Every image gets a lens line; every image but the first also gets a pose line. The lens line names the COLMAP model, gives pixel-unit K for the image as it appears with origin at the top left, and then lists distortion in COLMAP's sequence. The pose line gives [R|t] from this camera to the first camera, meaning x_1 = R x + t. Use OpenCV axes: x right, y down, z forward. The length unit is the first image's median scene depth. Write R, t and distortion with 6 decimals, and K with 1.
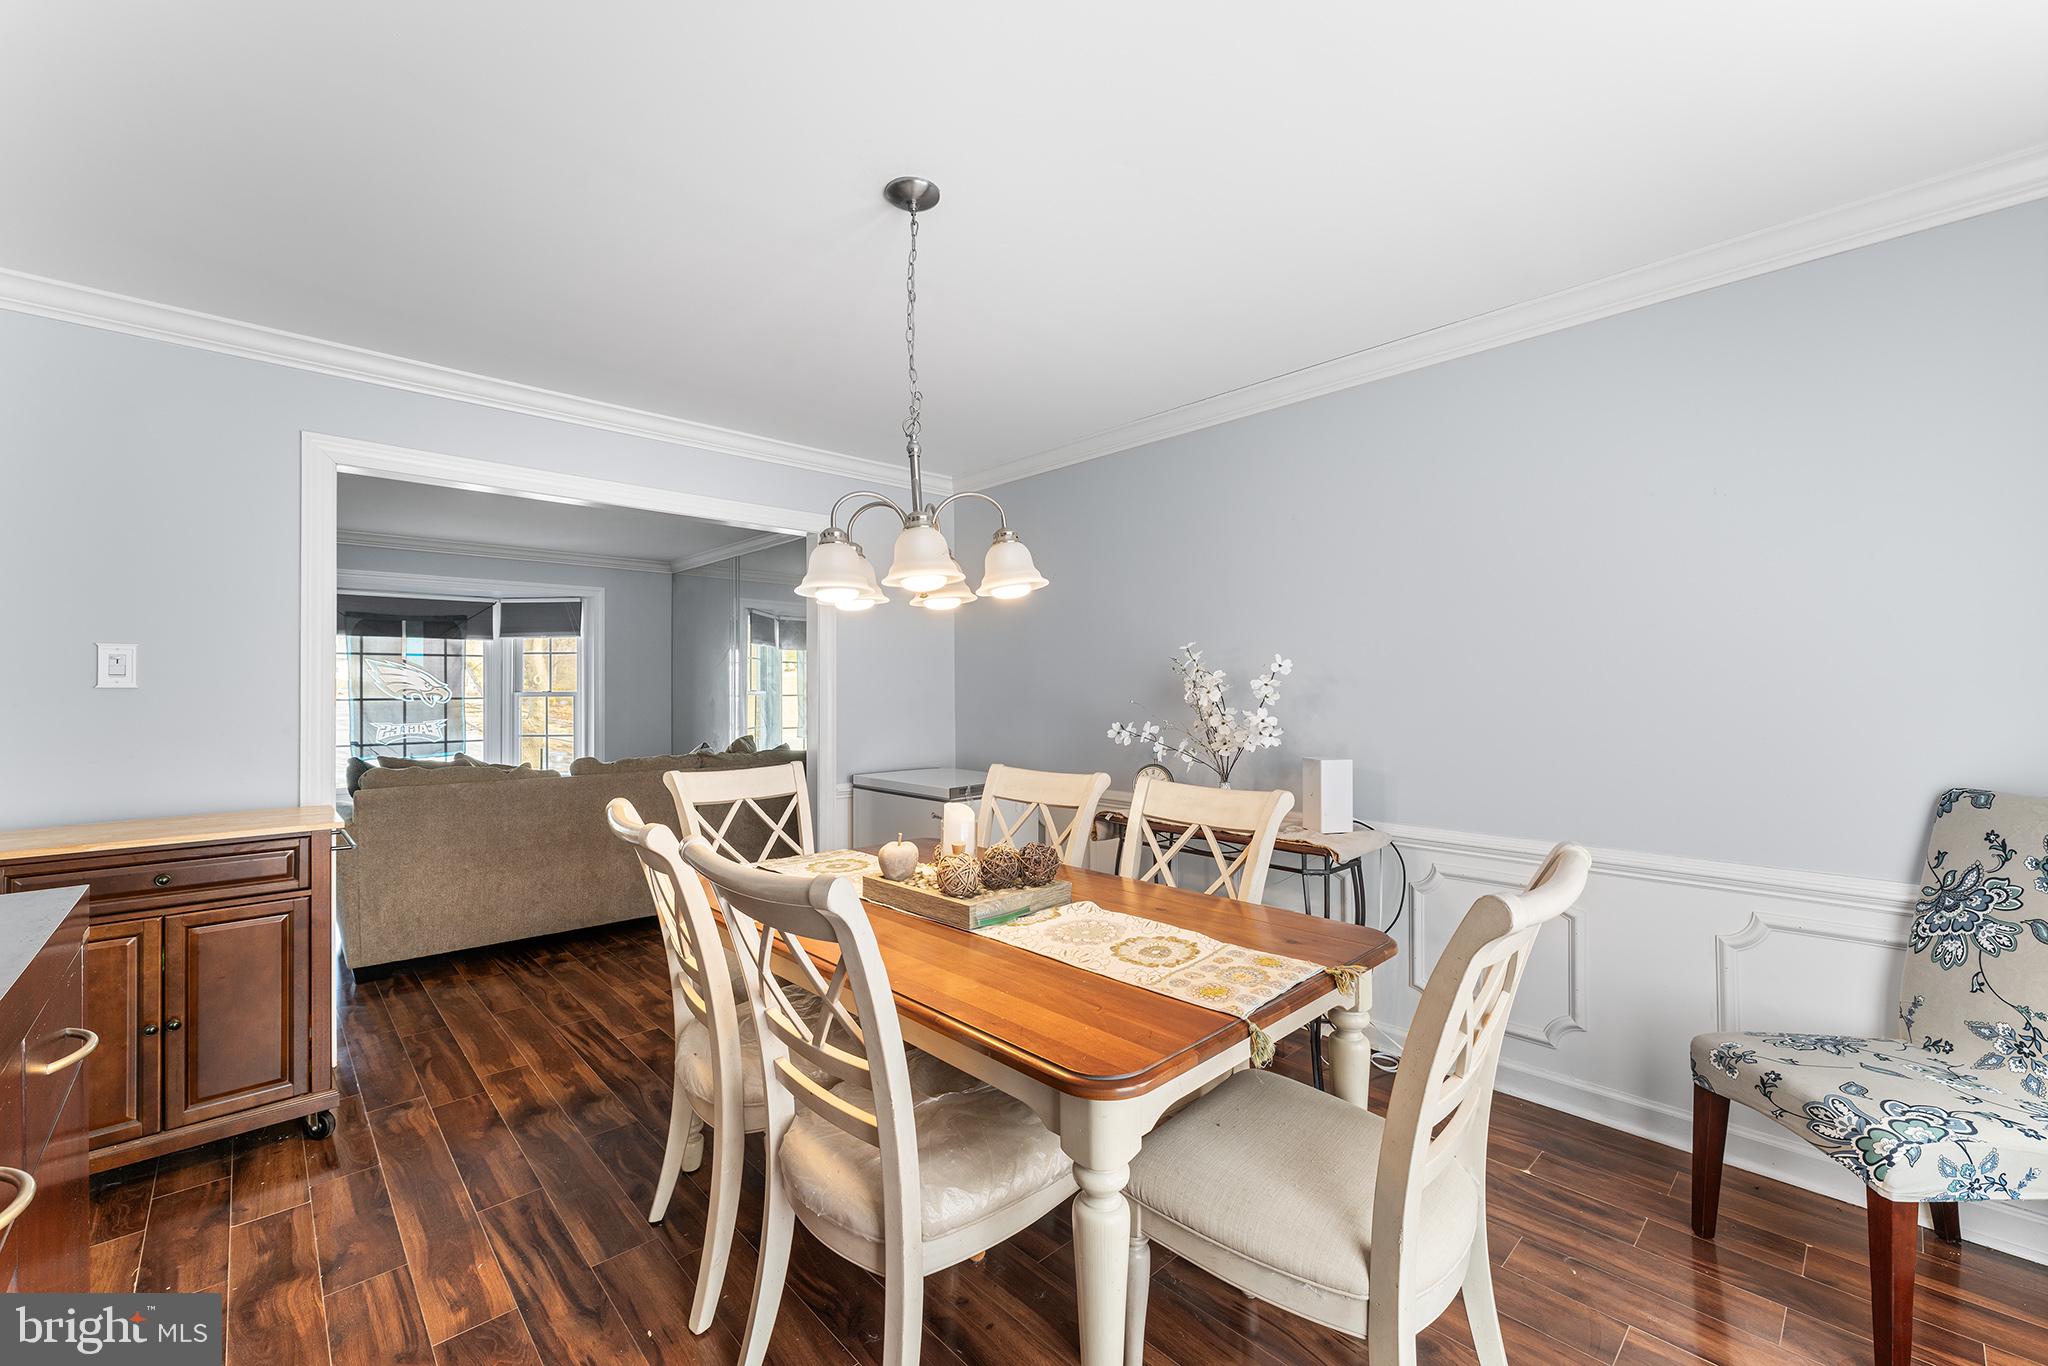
lens RADIAL K [[829.4, 0, 1022.2], [0, 829.4, 685.4], [0, 0, 1]] dist [0.001495, 0.000069]
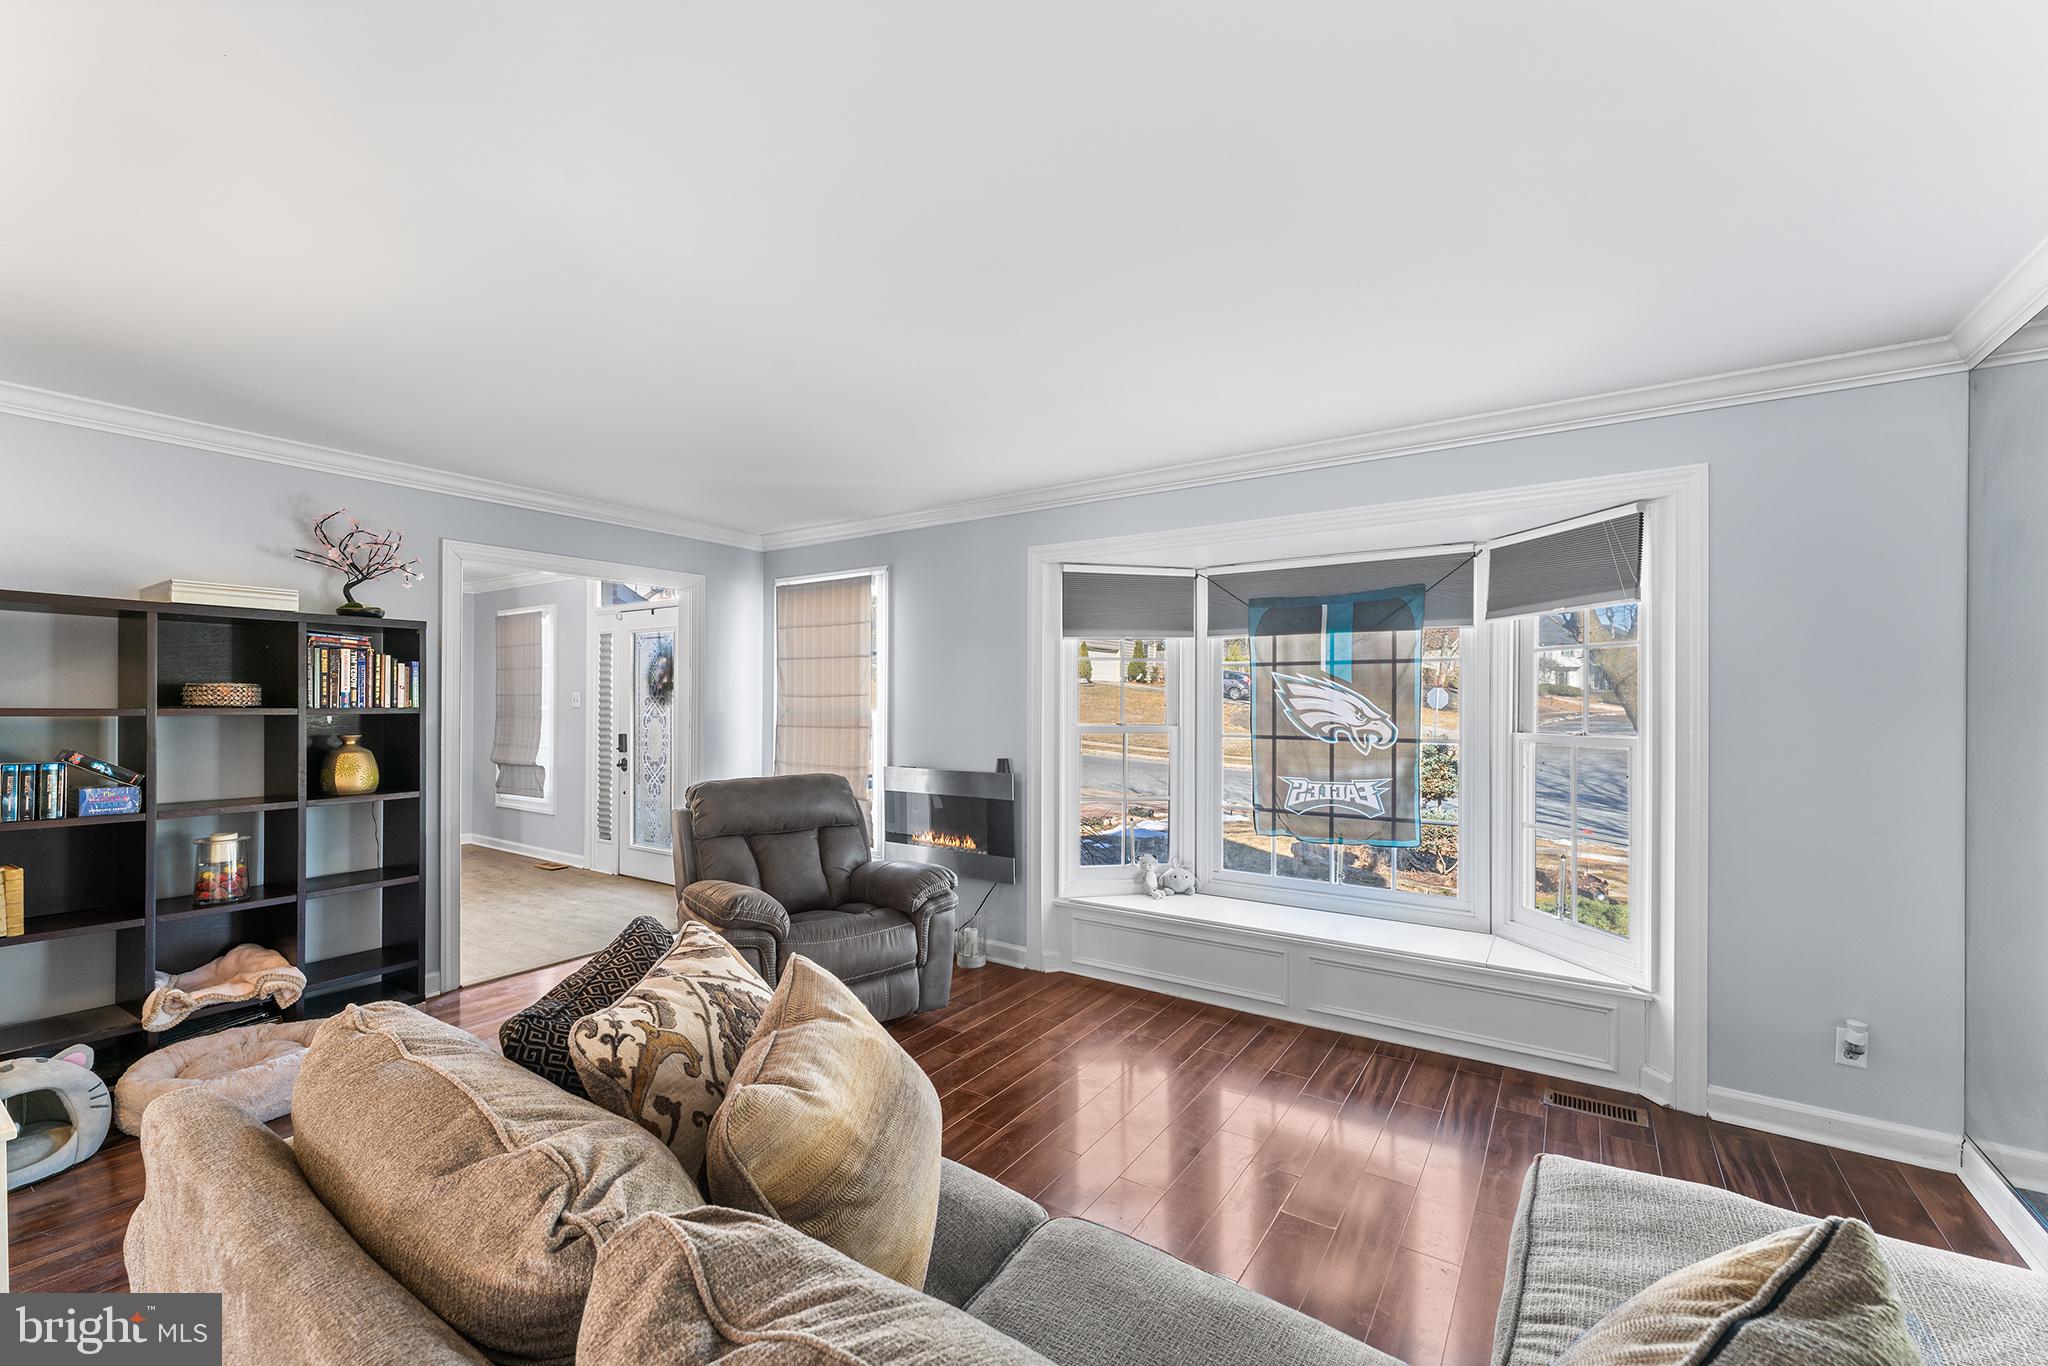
lens RADIAL K [[829.4, 0, 1029.5], [0, 829.4, 695.1], [0, 0, 1]] dist [0.001495, 0.000069]
pose [[0.218262, -0.000527, -0.975890, -0.215227], [0.004236, 0.999991, 0.000407, -0.015276], [0.975881, -0.004223, 0.218262, 0.651014]]
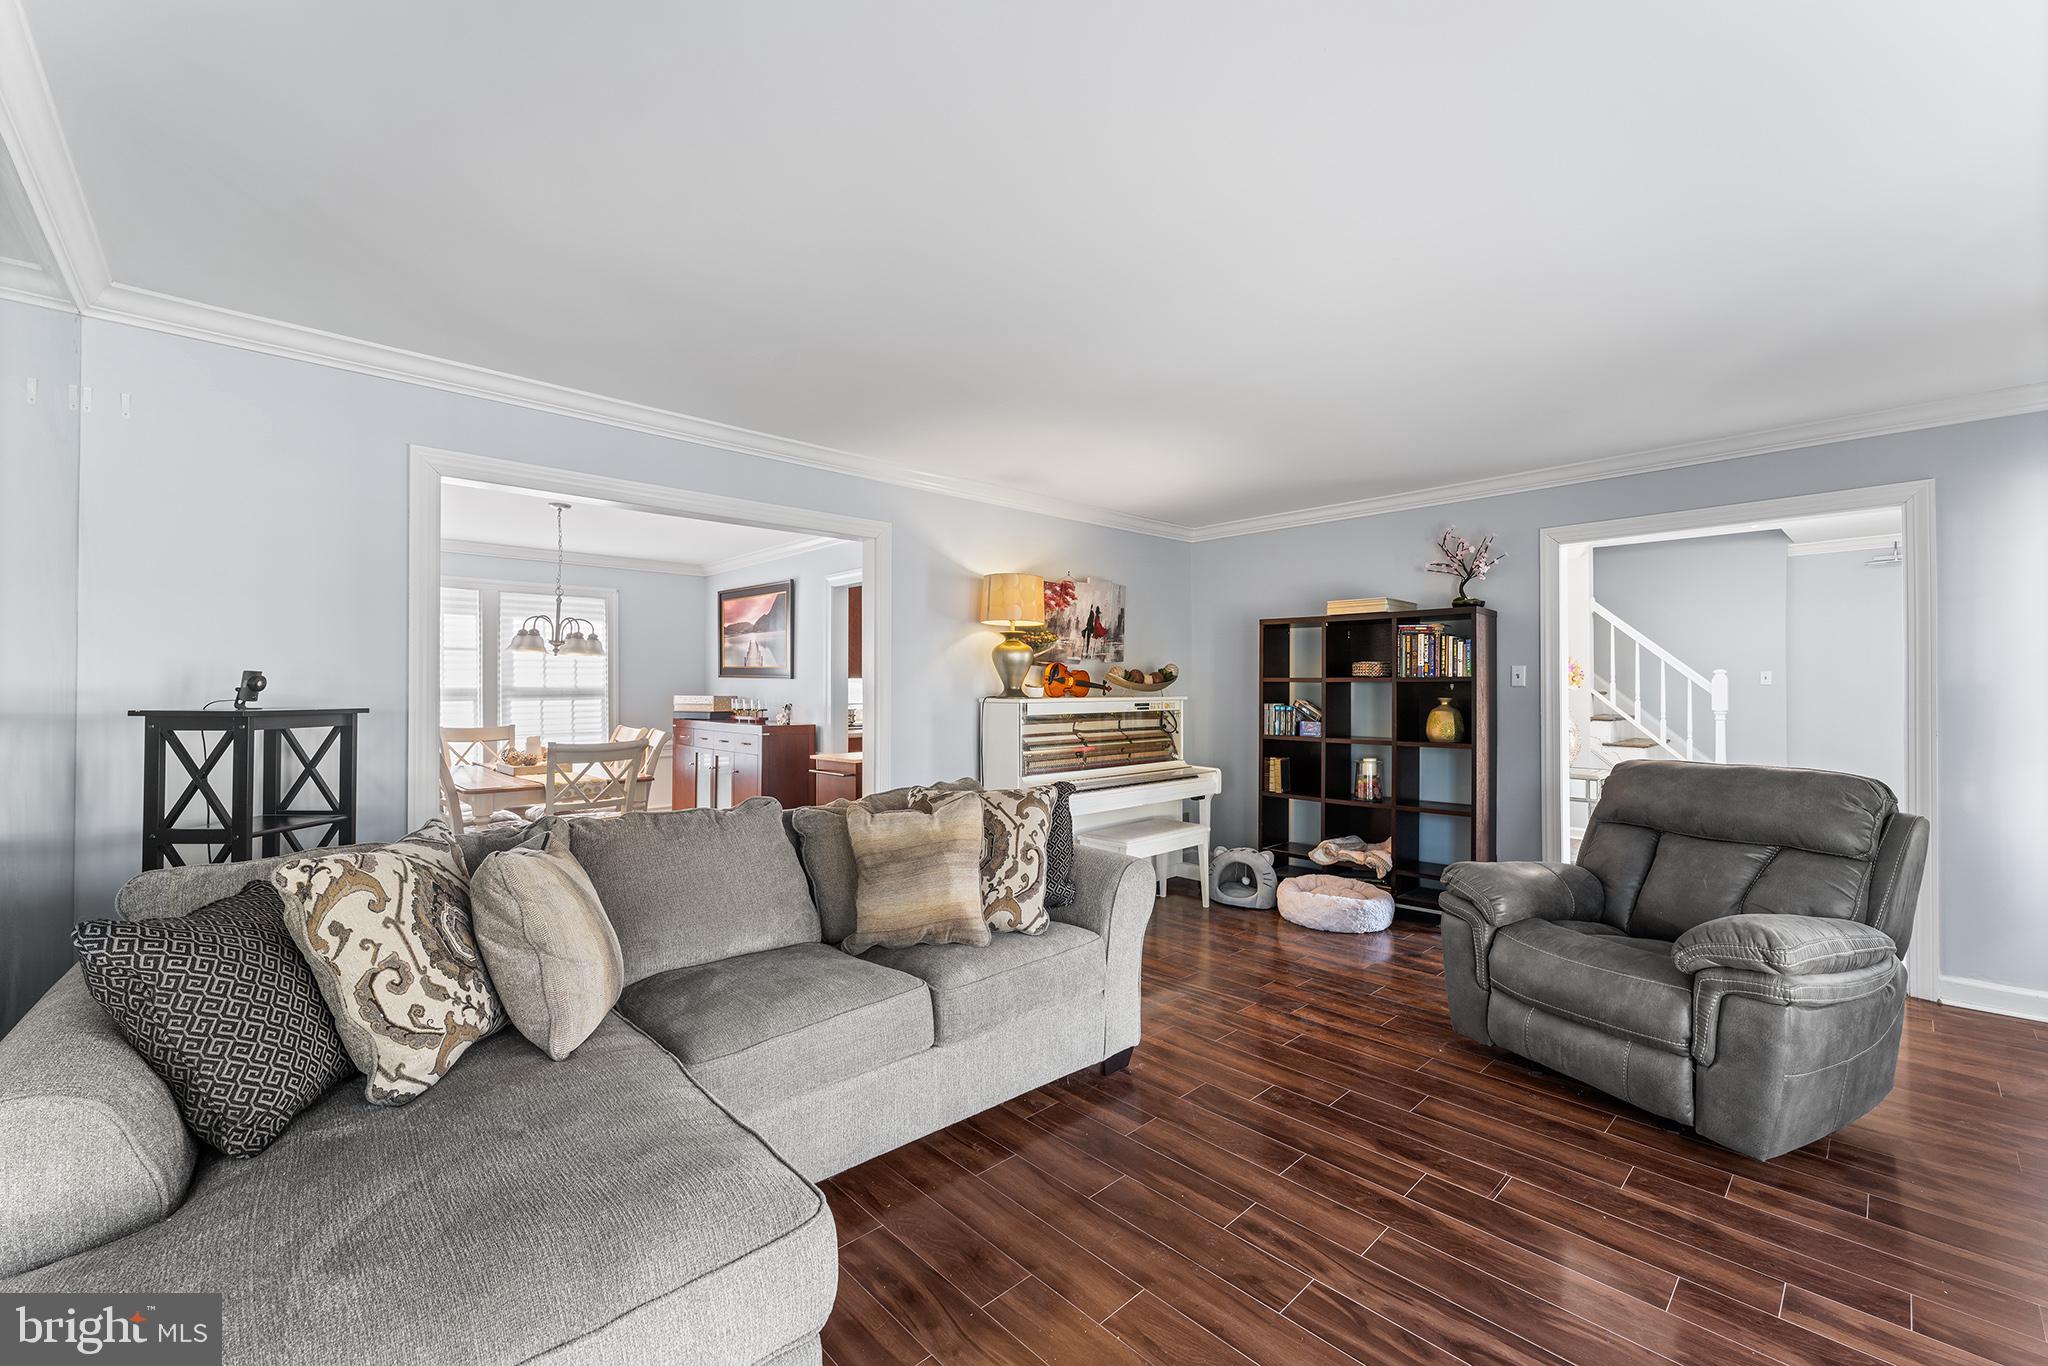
lens RADIAL K [[829.4, 0, 1025.8], [0, 829.4, 678.5], [0, 0, 1]] dist [0.001495, 0.000069]
pose [[-0.999993, 0.003282, -0.001541, -0.518423], [0.003312, 0.999792, -0.020132, 0.009125], [0.001474, -0.020137, -0.999796, 1.121127]]
